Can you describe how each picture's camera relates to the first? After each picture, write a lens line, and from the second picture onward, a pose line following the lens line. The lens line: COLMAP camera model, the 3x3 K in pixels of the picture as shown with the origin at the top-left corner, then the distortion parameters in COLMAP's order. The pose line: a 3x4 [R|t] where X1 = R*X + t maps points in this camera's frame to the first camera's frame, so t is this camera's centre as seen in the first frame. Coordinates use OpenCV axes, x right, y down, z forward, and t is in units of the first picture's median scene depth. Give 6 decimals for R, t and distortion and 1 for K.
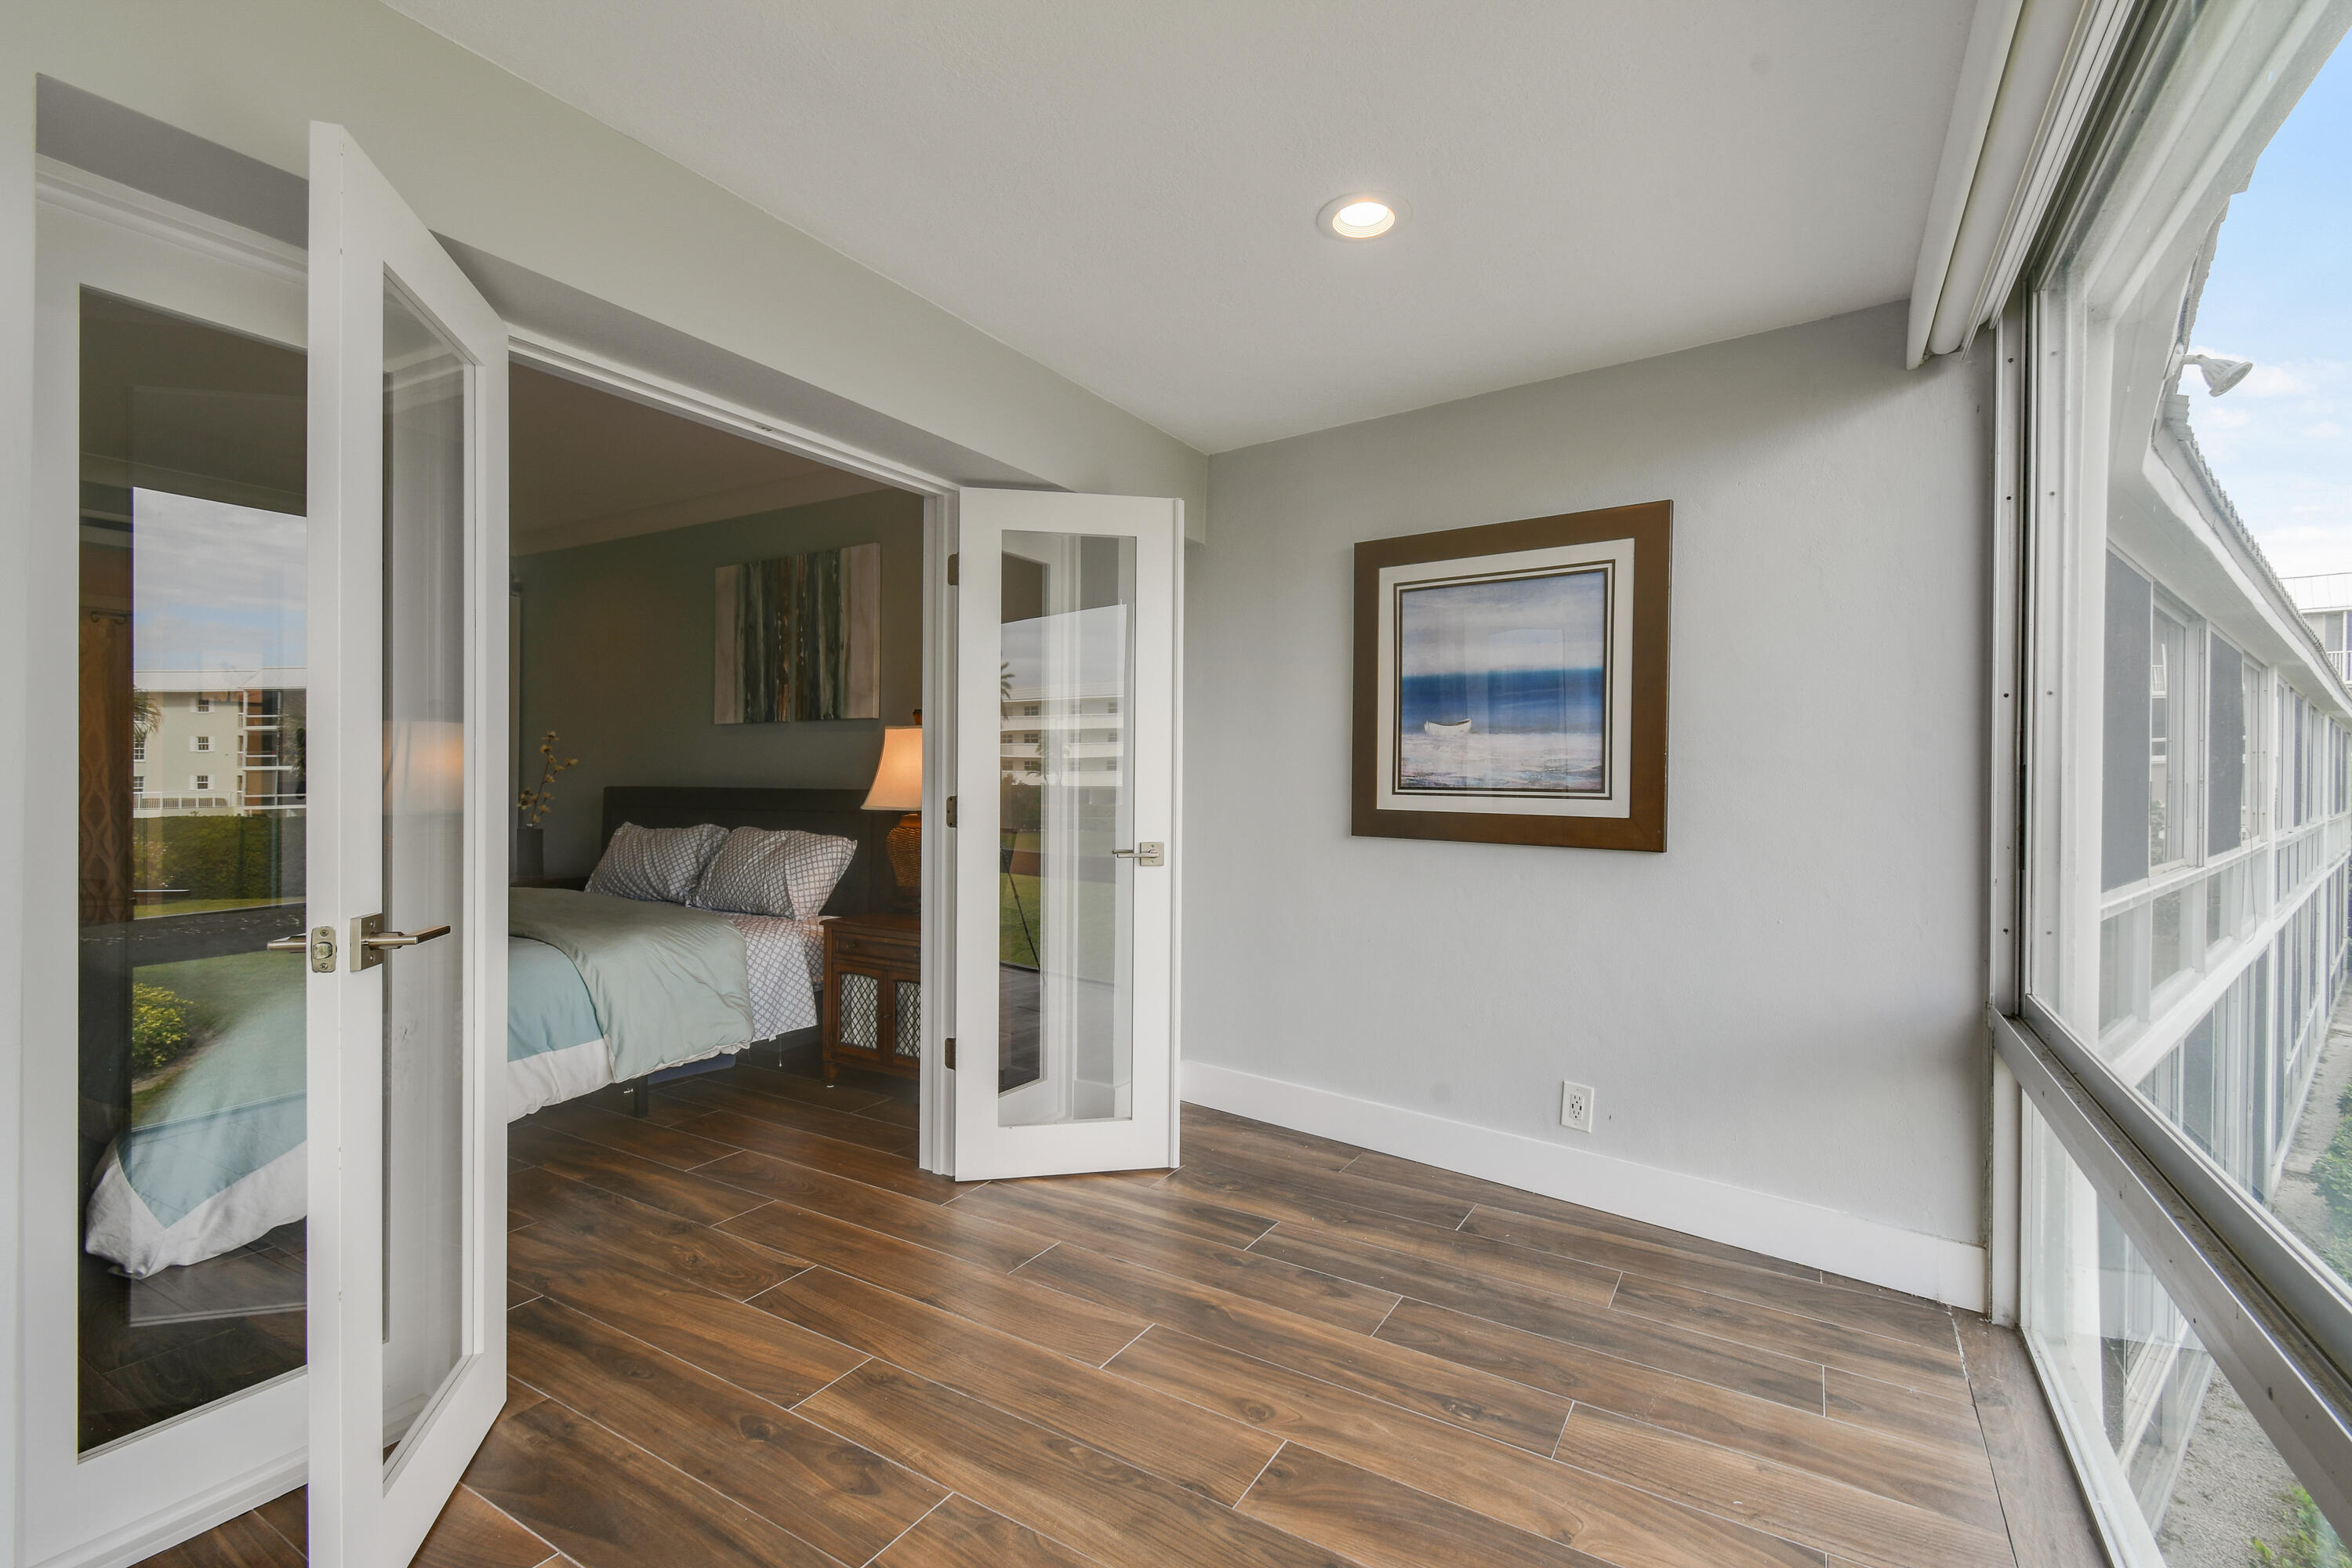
lens RADIAL K [[1043.7, 0, 1194.1], [0, 1043.7, 778.4], [0, 0, 1]] dist [0.011617, -0.007053]
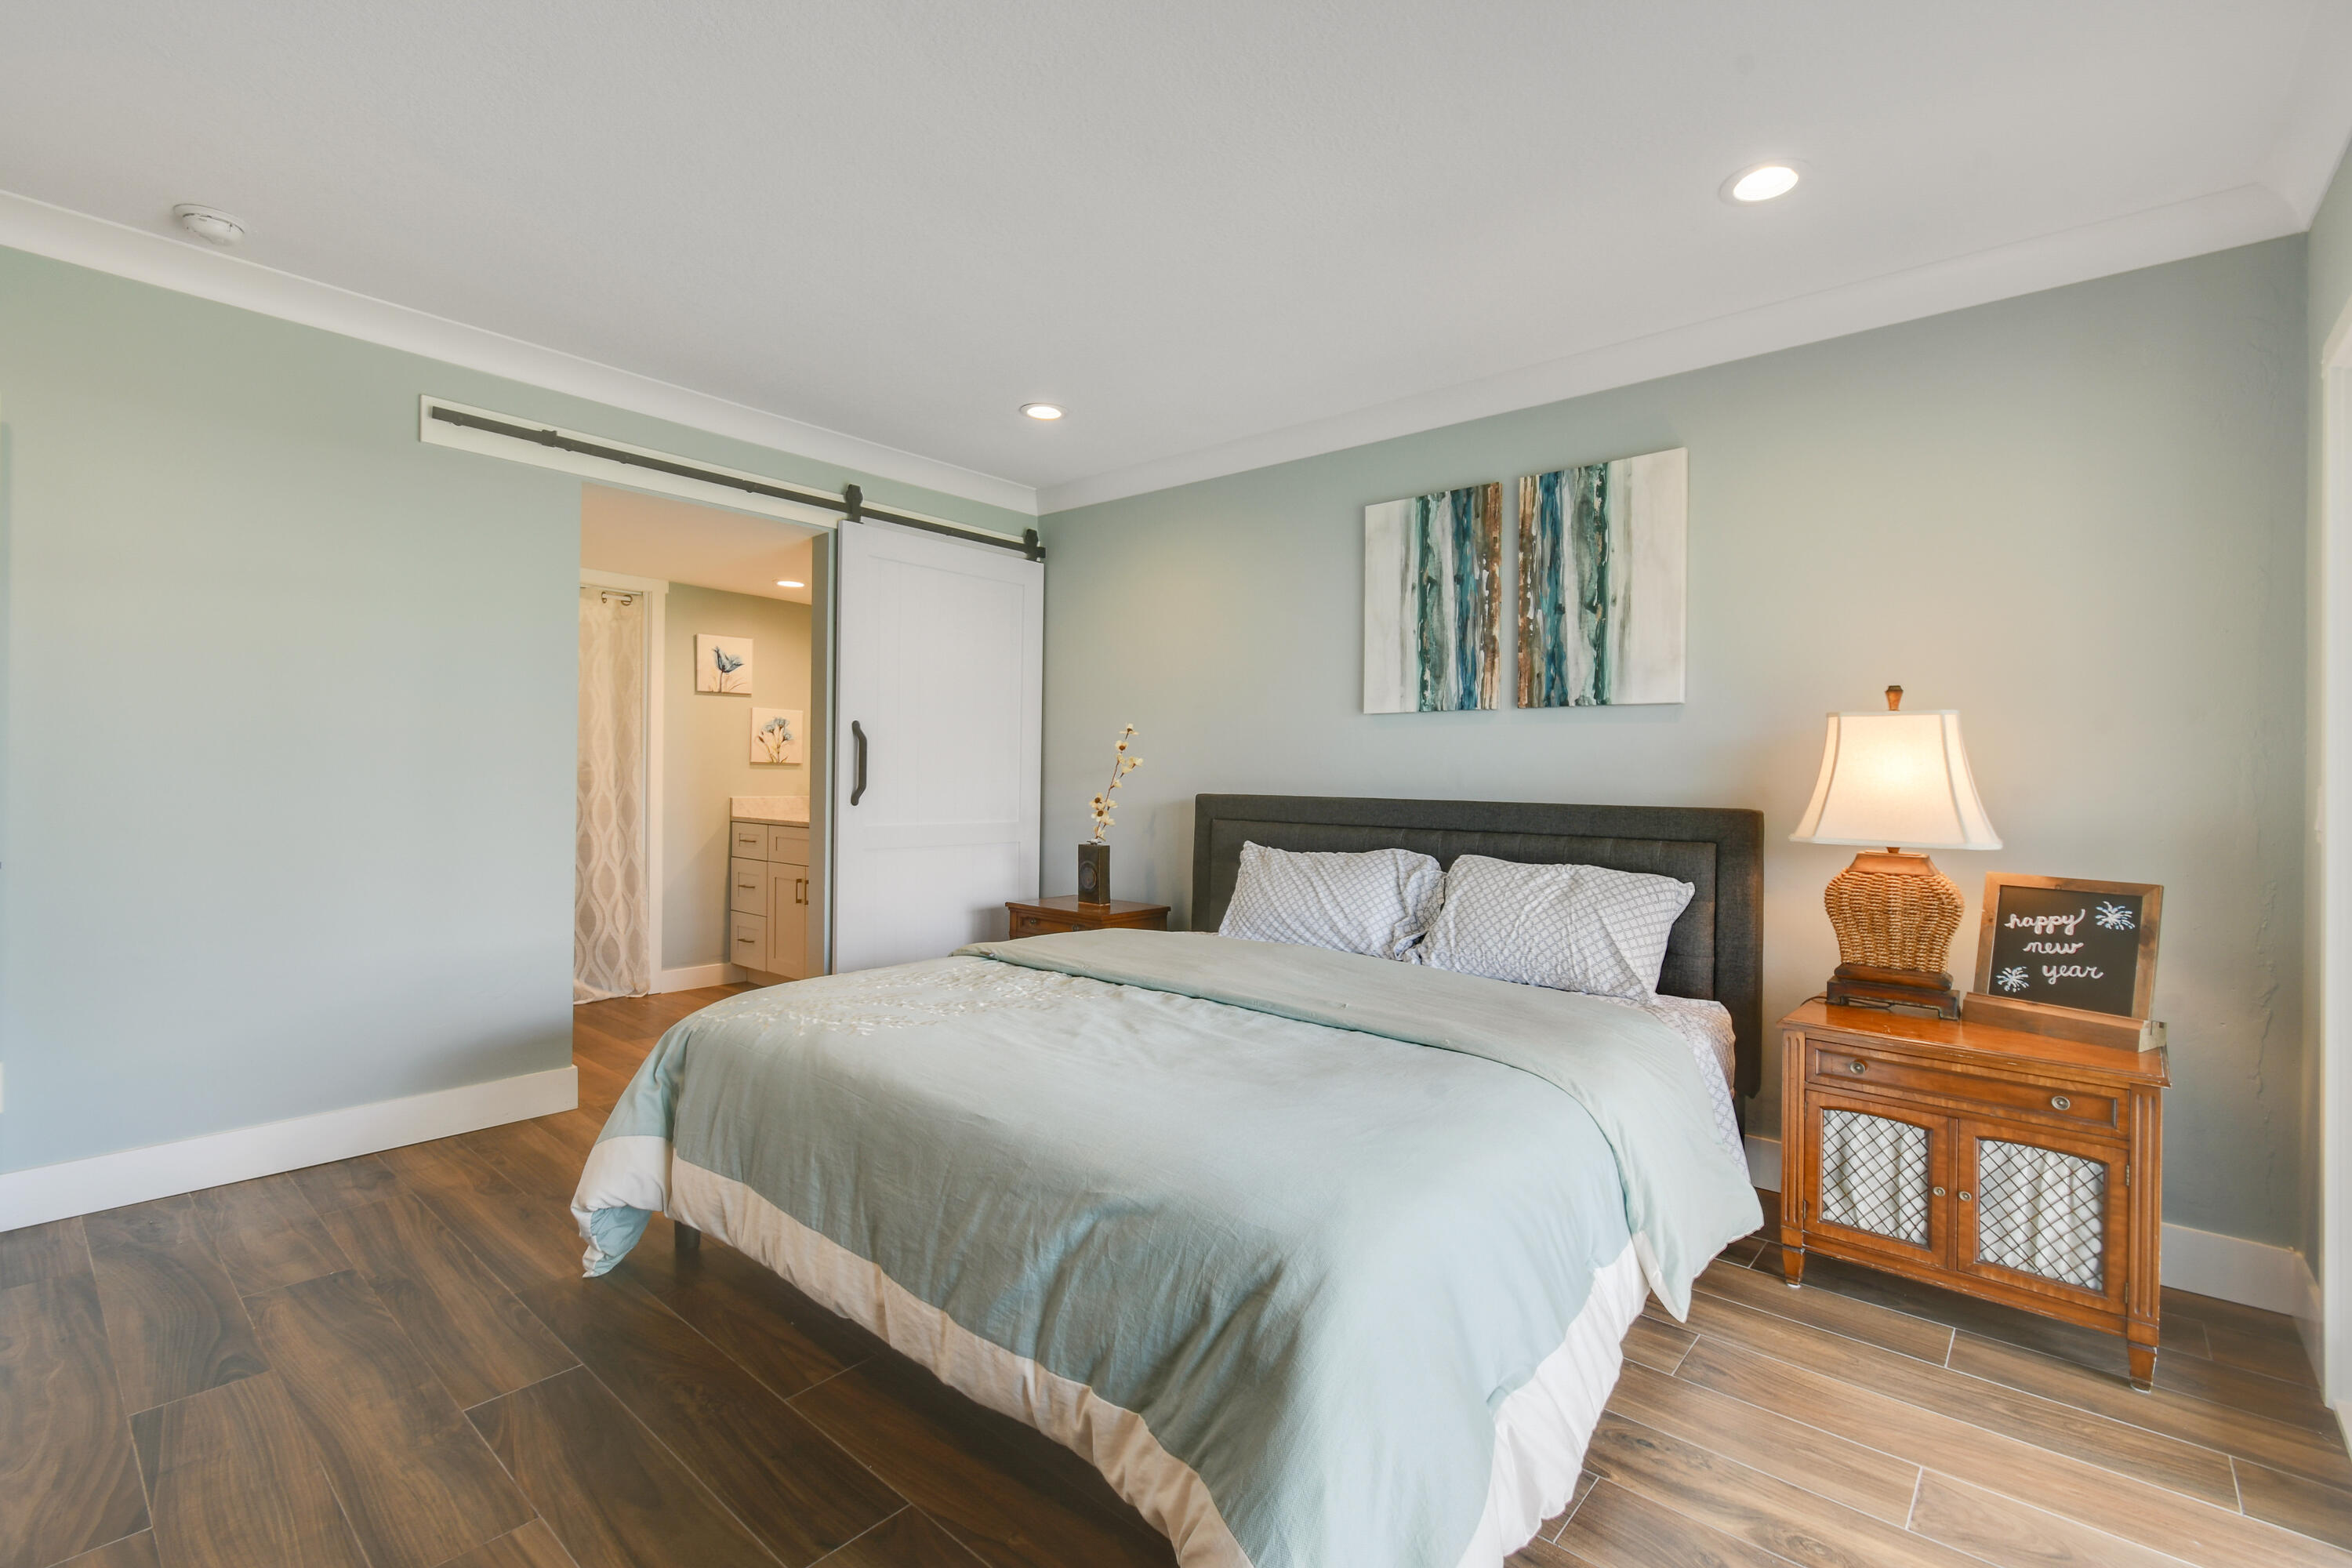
lens RADIAL K [[1043.7, 0, 1185.8], [0, 1043.7, 774.7], [0, 0, 1]] dist [0.011617, -0.007053]
pose [[0.984143, 0.006830, -0.177245, -0.548968], [-0.006024, 0.999969, 0.005082, -0.012853], [0.177275, -0.003933, 0.984154, 0.285910]]
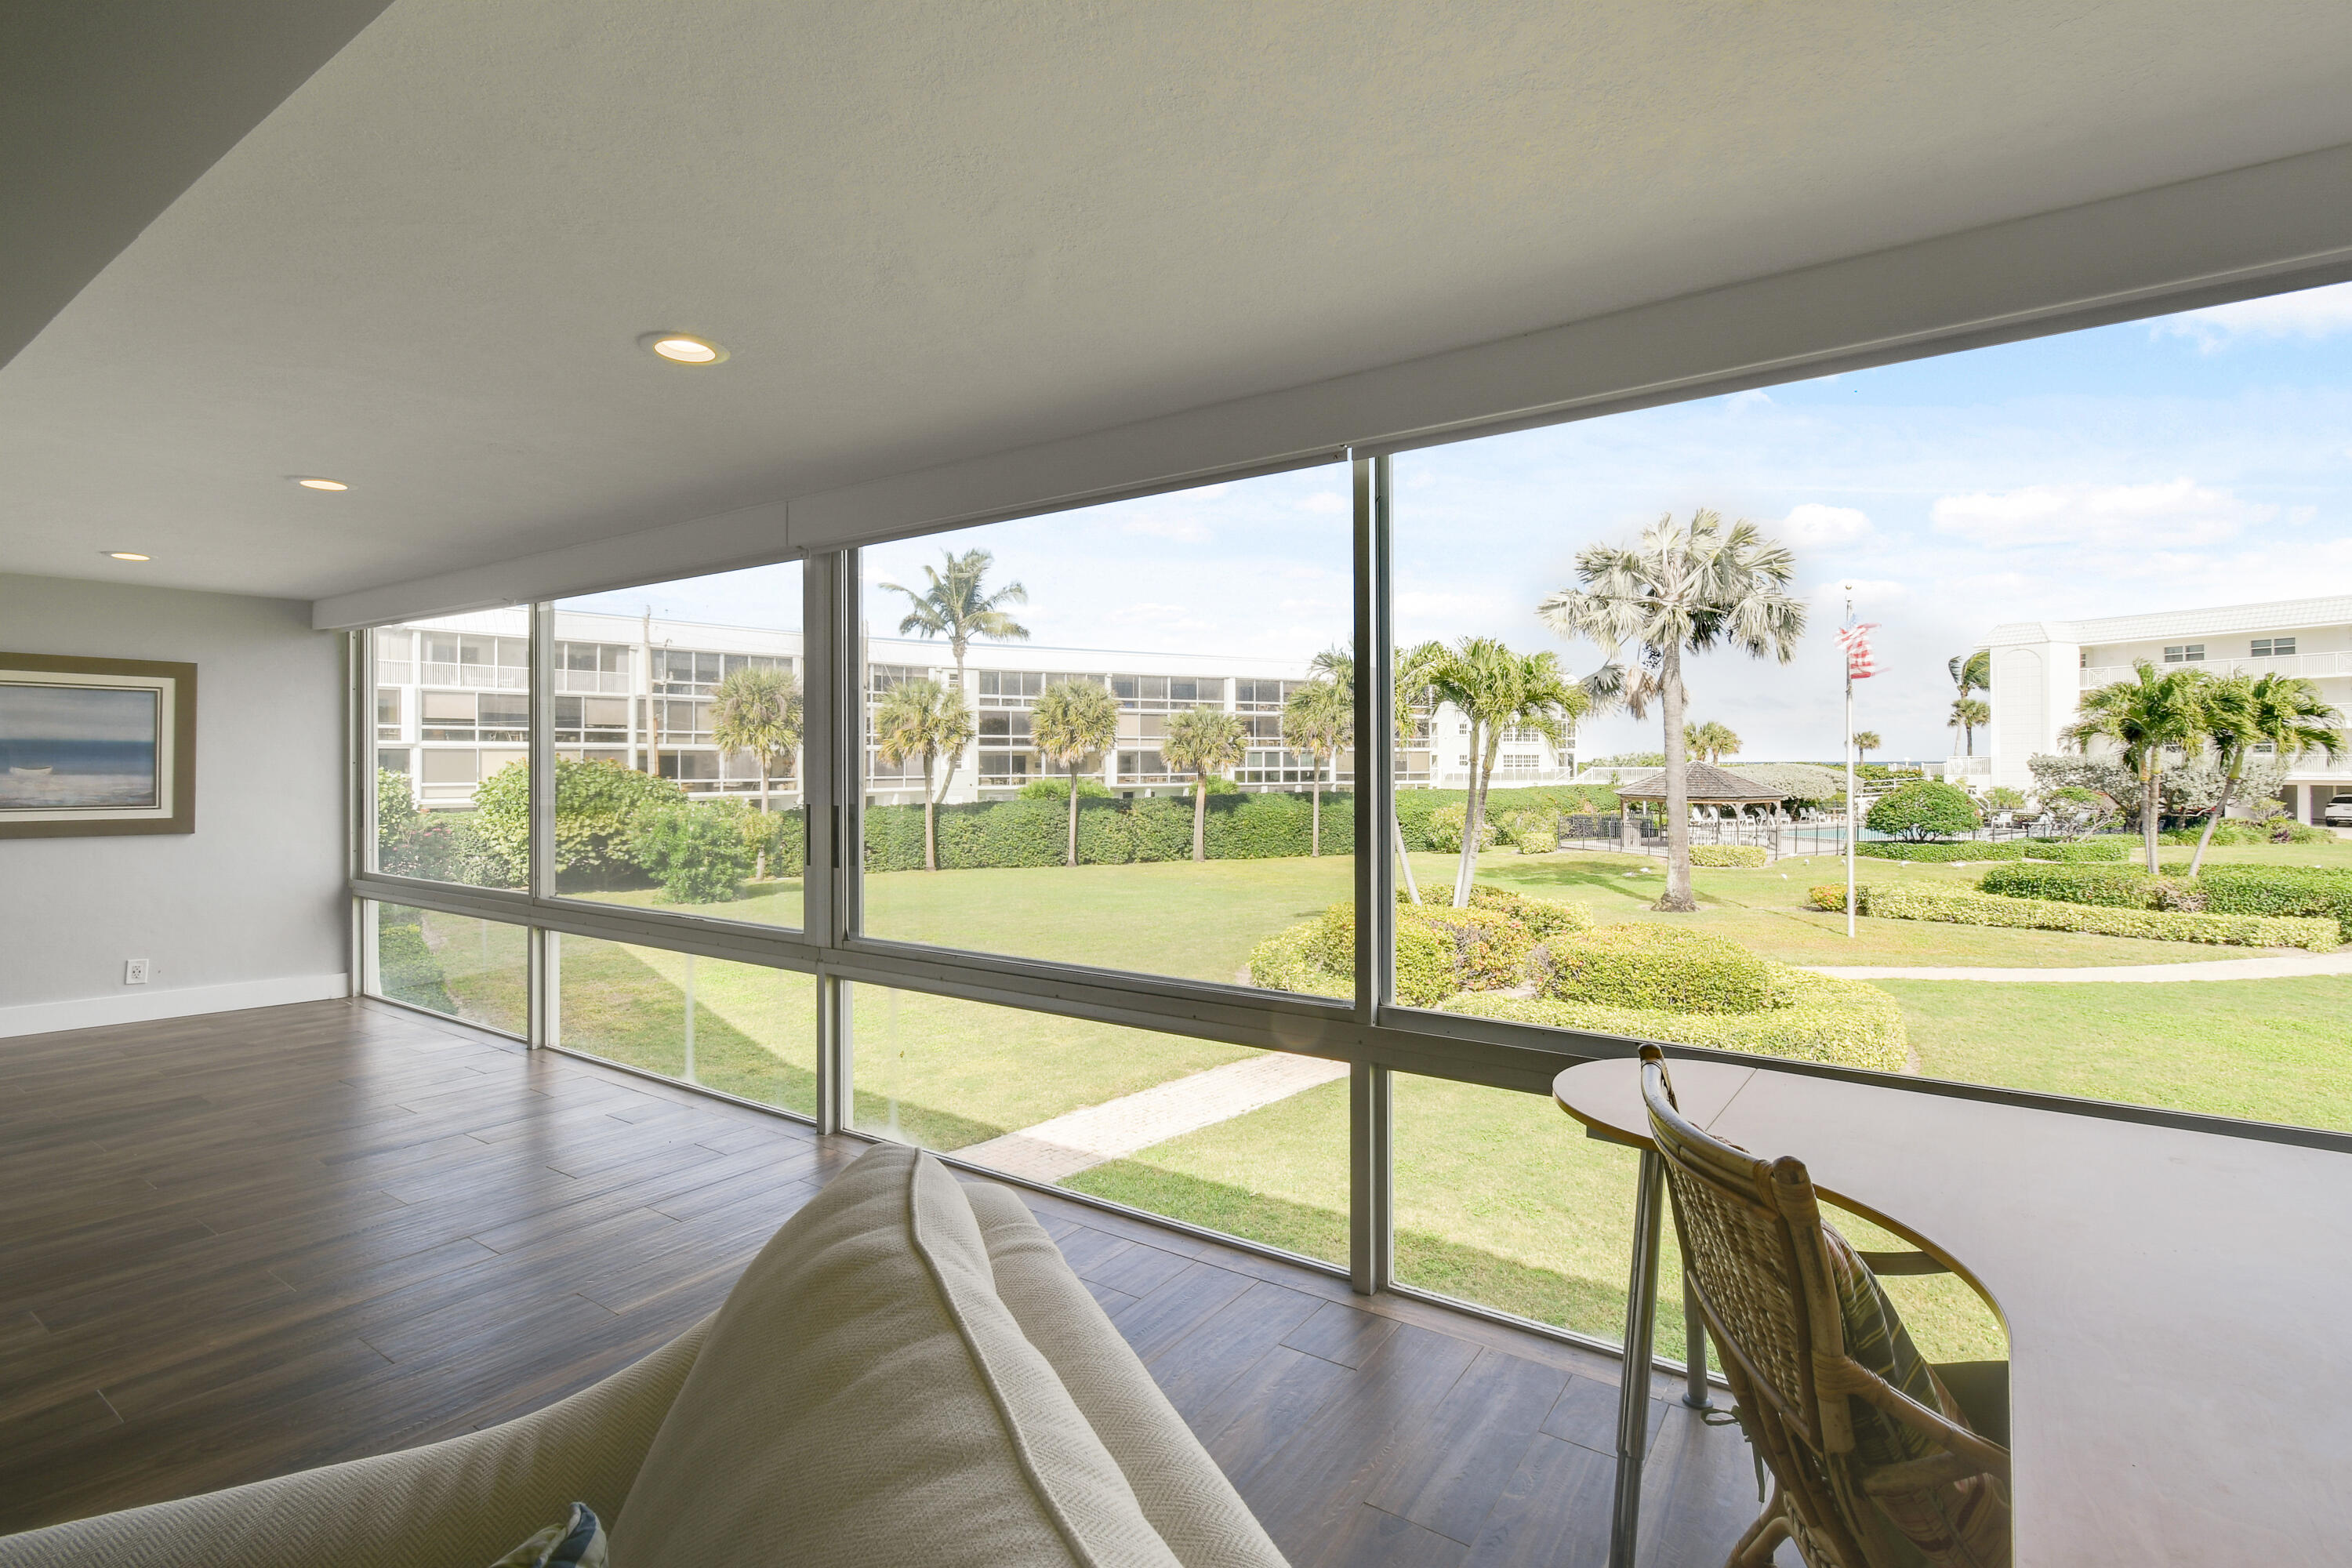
lens RADIAL K [[1094.9, 0, 1197.2], [0, 1094.9, 760.2], [0, 0, 1]] dist [0.001923, -0.001006]
pose [[0.048074, -0.004944, 0.998832, -1.052503], [-0.000489, 0.999988, 0.004974, -0.055507], [-0.998844, -0.000728, 0.048071, -0.708377]]
